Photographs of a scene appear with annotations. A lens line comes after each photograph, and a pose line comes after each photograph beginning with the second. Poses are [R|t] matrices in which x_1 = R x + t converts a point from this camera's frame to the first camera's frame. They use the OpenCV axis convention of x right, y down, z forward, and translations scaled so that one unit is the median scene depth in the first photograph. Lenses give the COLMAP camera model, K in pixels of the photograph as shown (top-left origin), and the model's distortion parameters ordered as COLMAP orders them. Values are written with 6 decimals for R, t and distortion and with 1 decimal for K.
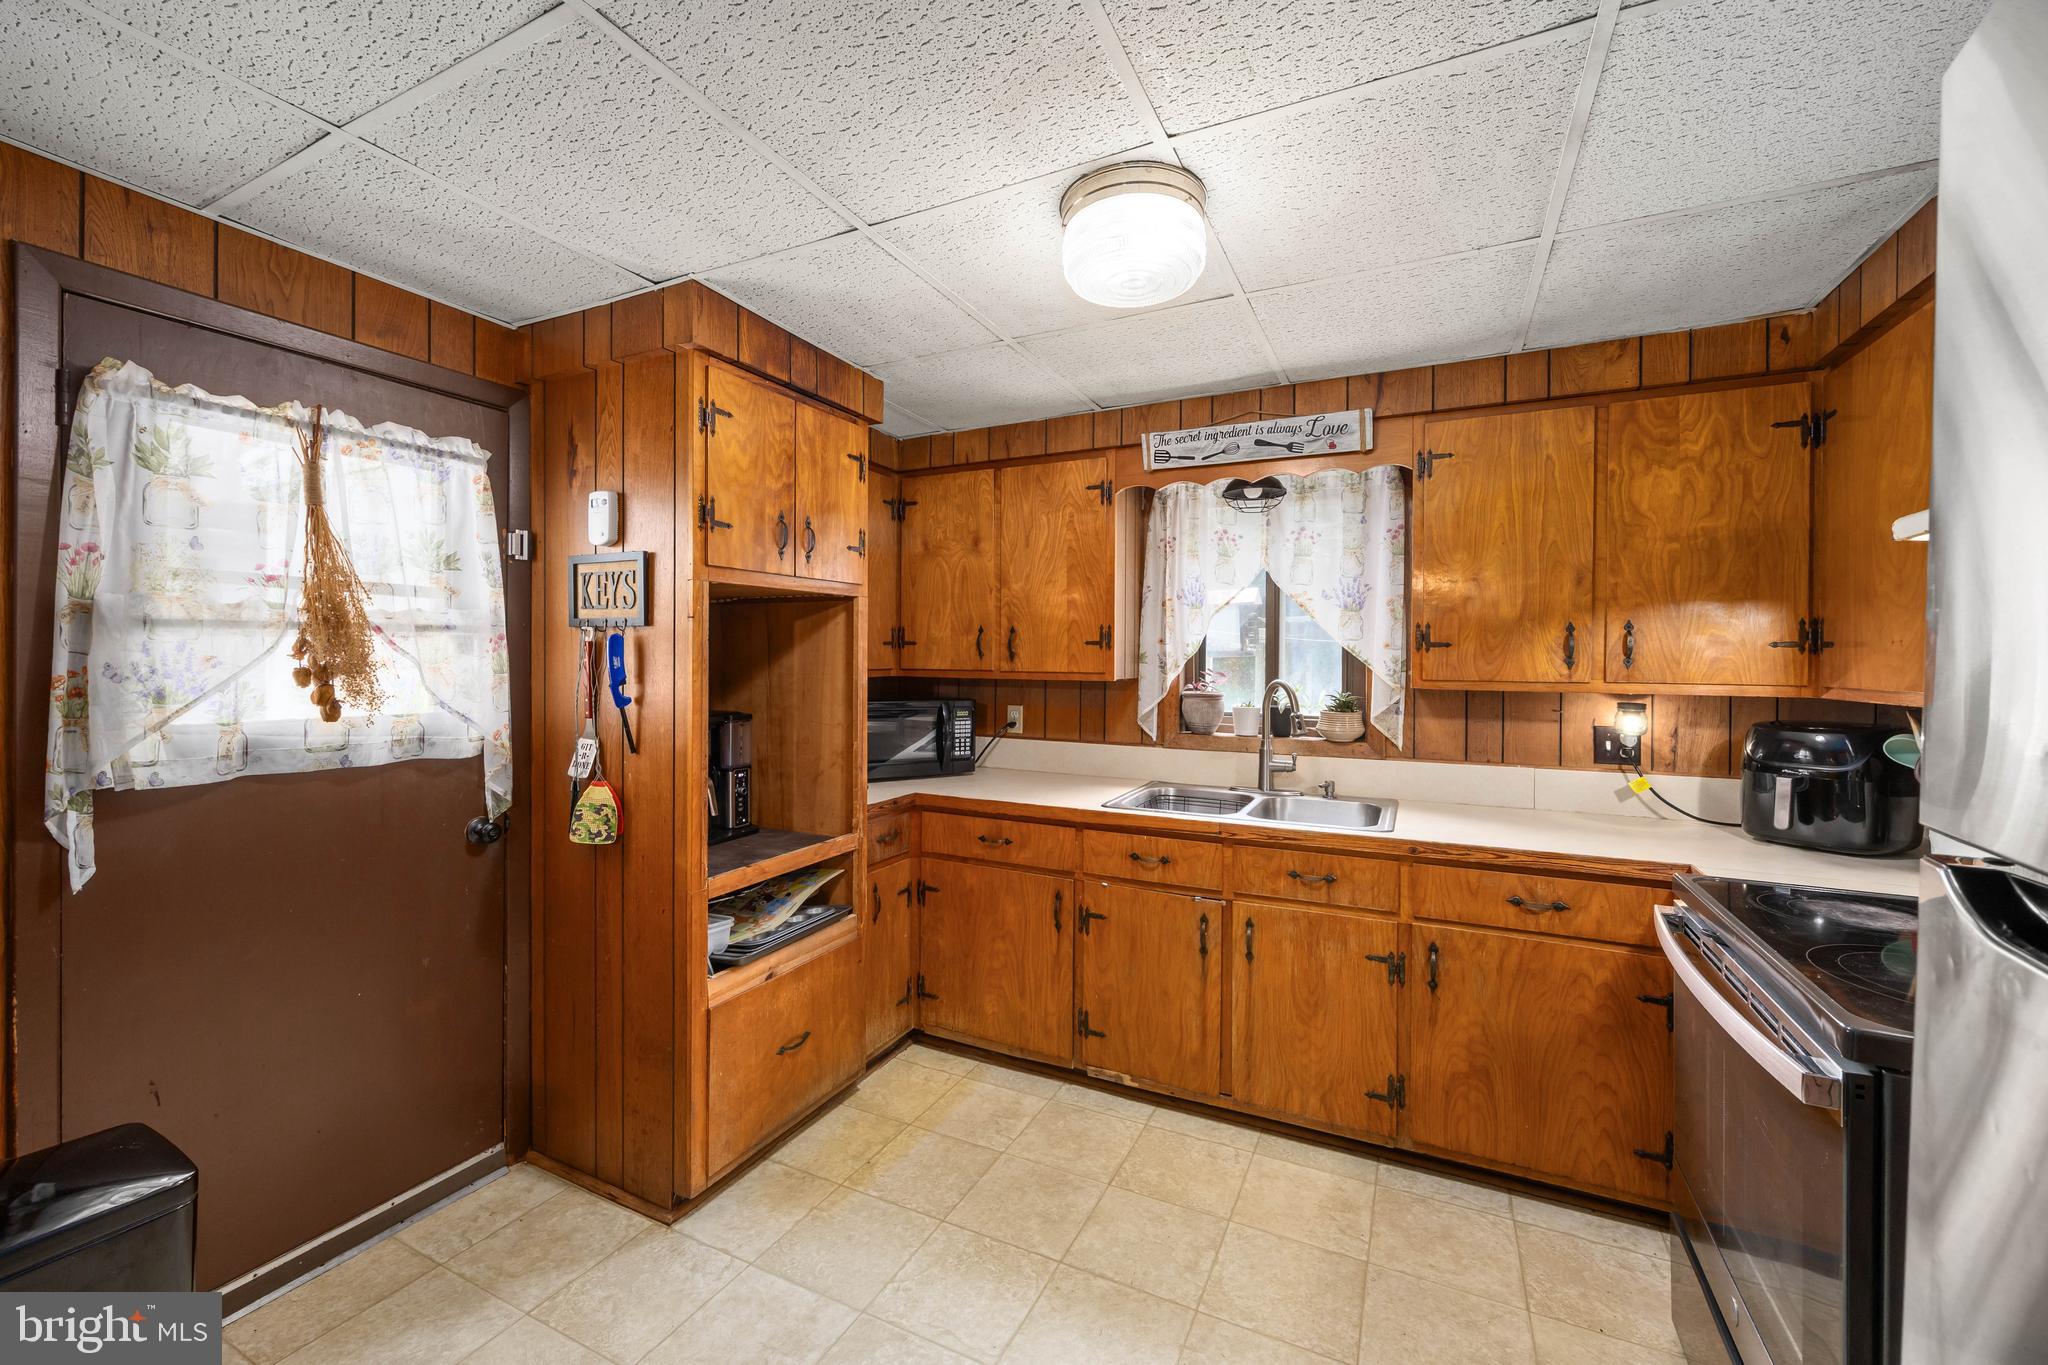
lens RADIAL K [[805.6, 0, 1033.3], [0, 805.6, 663.7], [0, 0, 1]] dist [-0.001282, 0.000077]
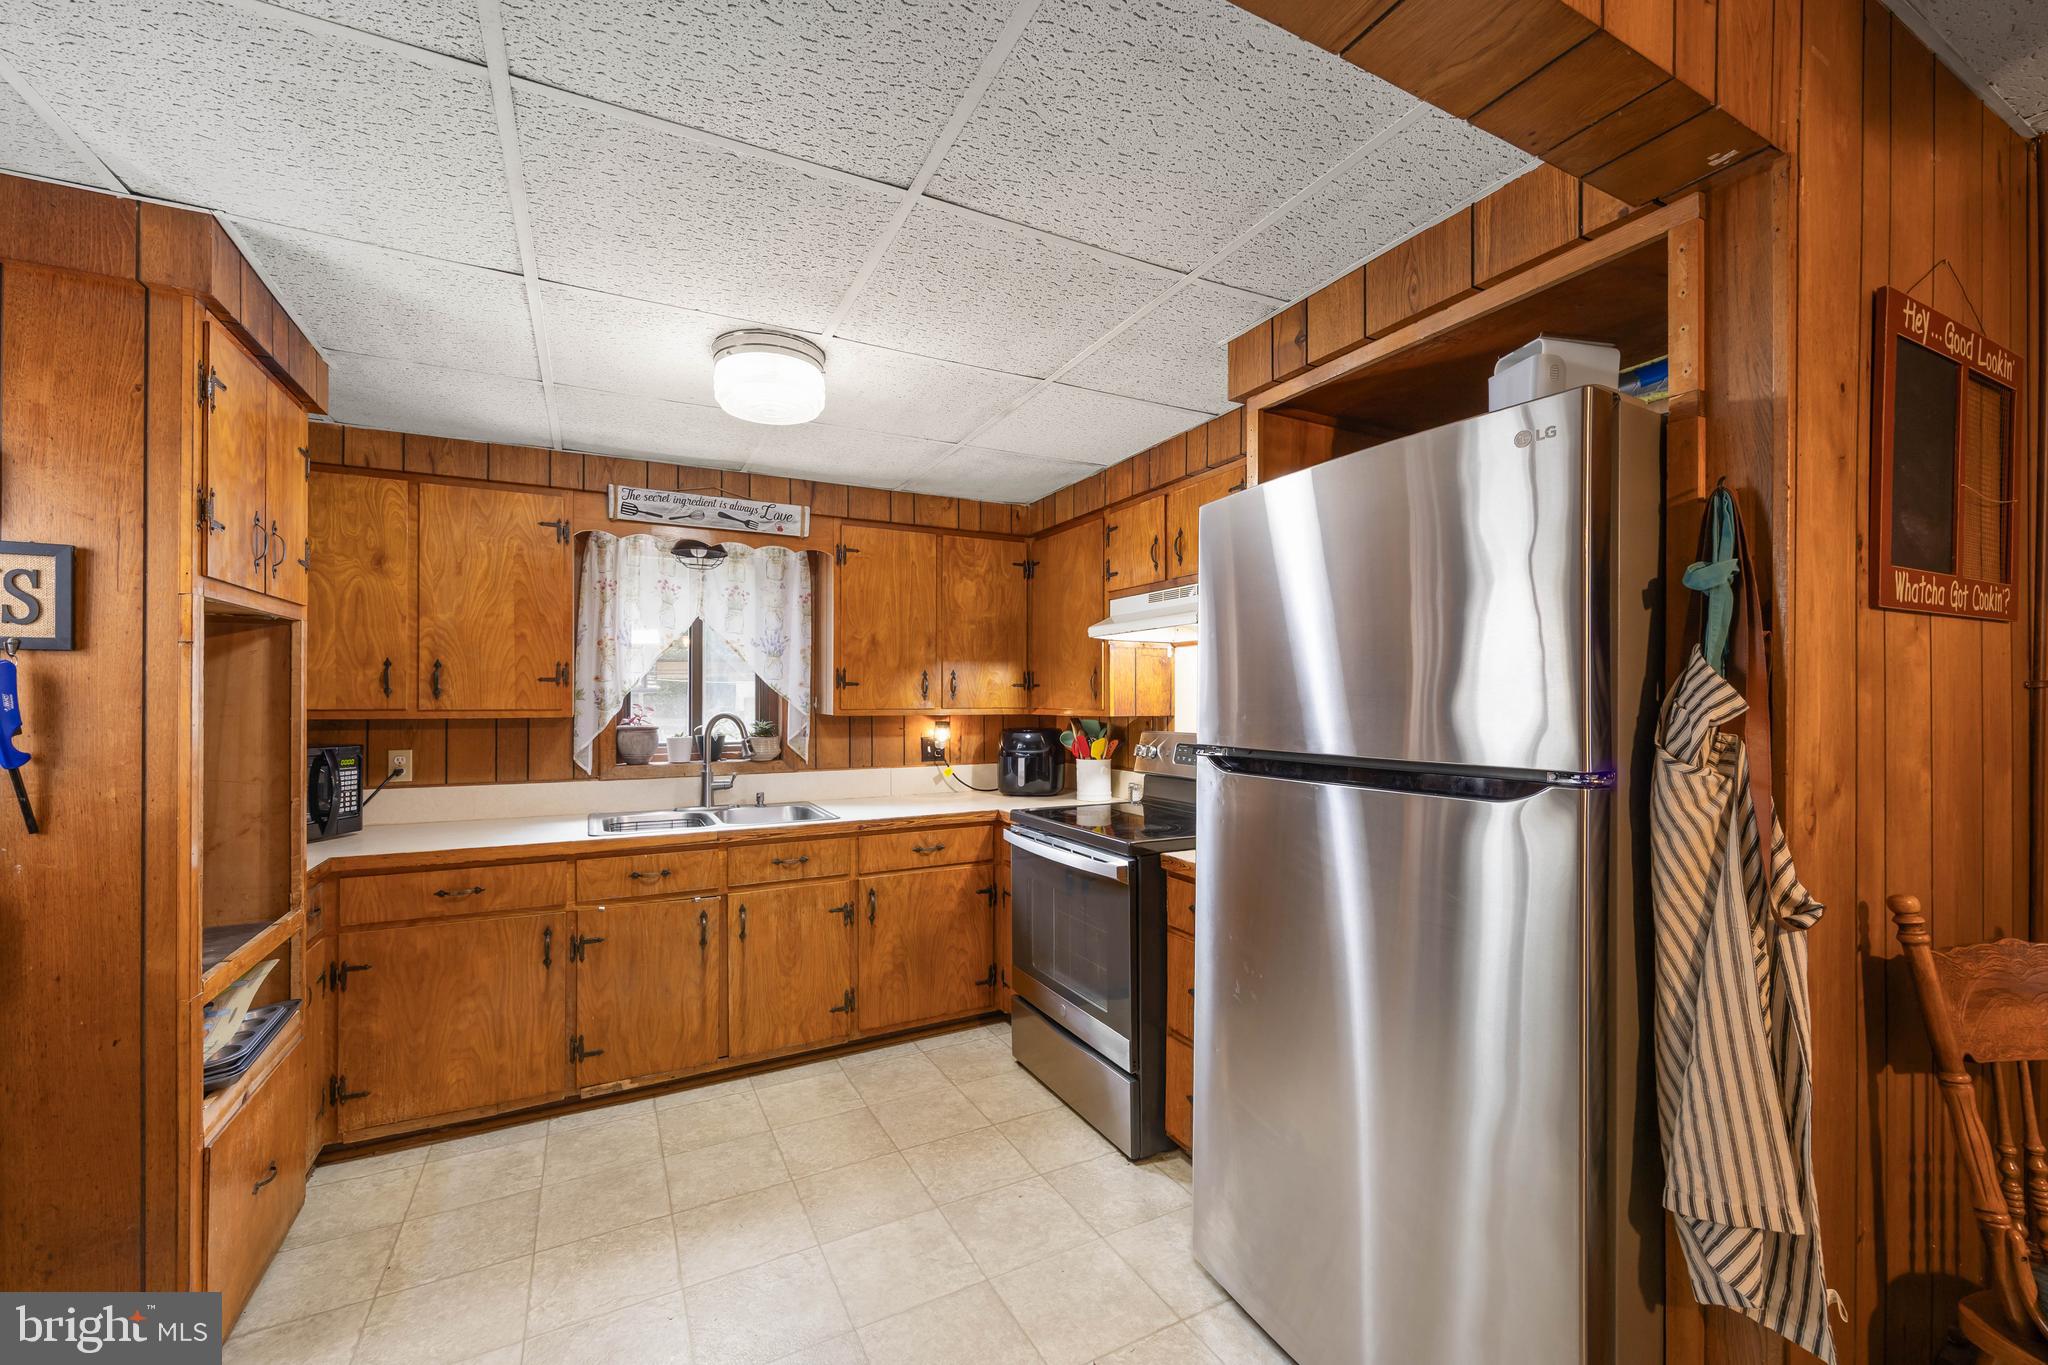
lens RADIAL K [[812.8, 0, 1018.8], [0, 812.8, 692.2], [0, 0, 1]] dist [-0.002420, -0.000220]
pose [[0.596217, -0.001531, 0.802822, -0.466035], [0.010436, 0.999928, -0.005844, 0.002214], [-0.802755, 0.011862, 0.596191, -0.082844]]
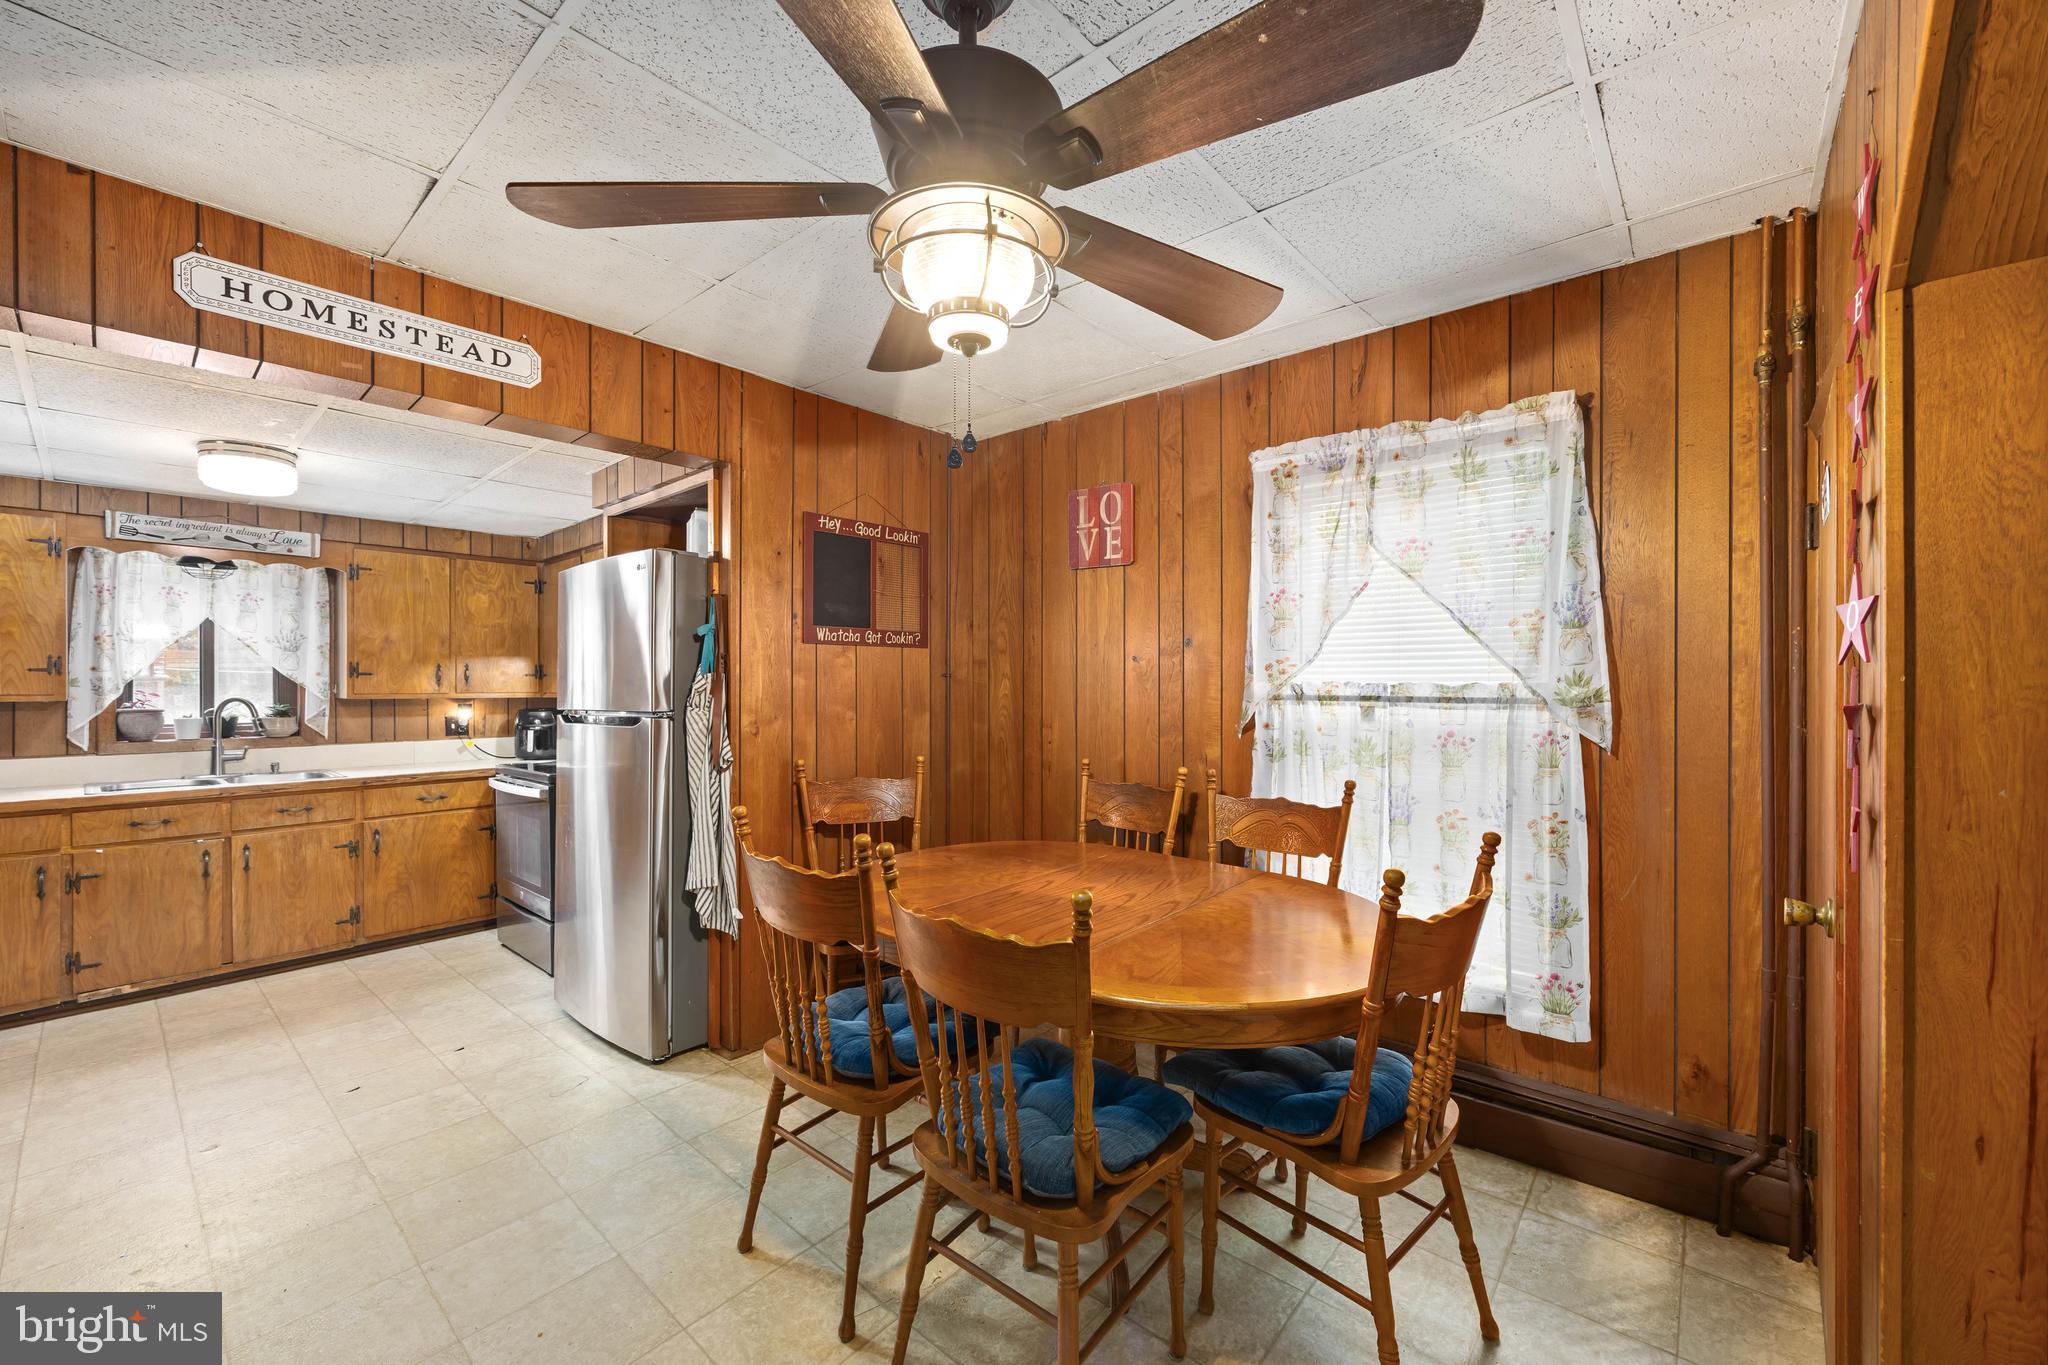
lens RADIAL K [[801.4, 0, 1019.3], [0, 801.4, 685.3], [0, 0, 1]] dist [-0.000211, -0.000438]
pose [[0.259929, -0.005201, 0.965614, -0.843233], [0.014149, 0.999899, 0.001577, 0.019630], [-0.965524, 0.013253, 0.259976, -0.873096]]
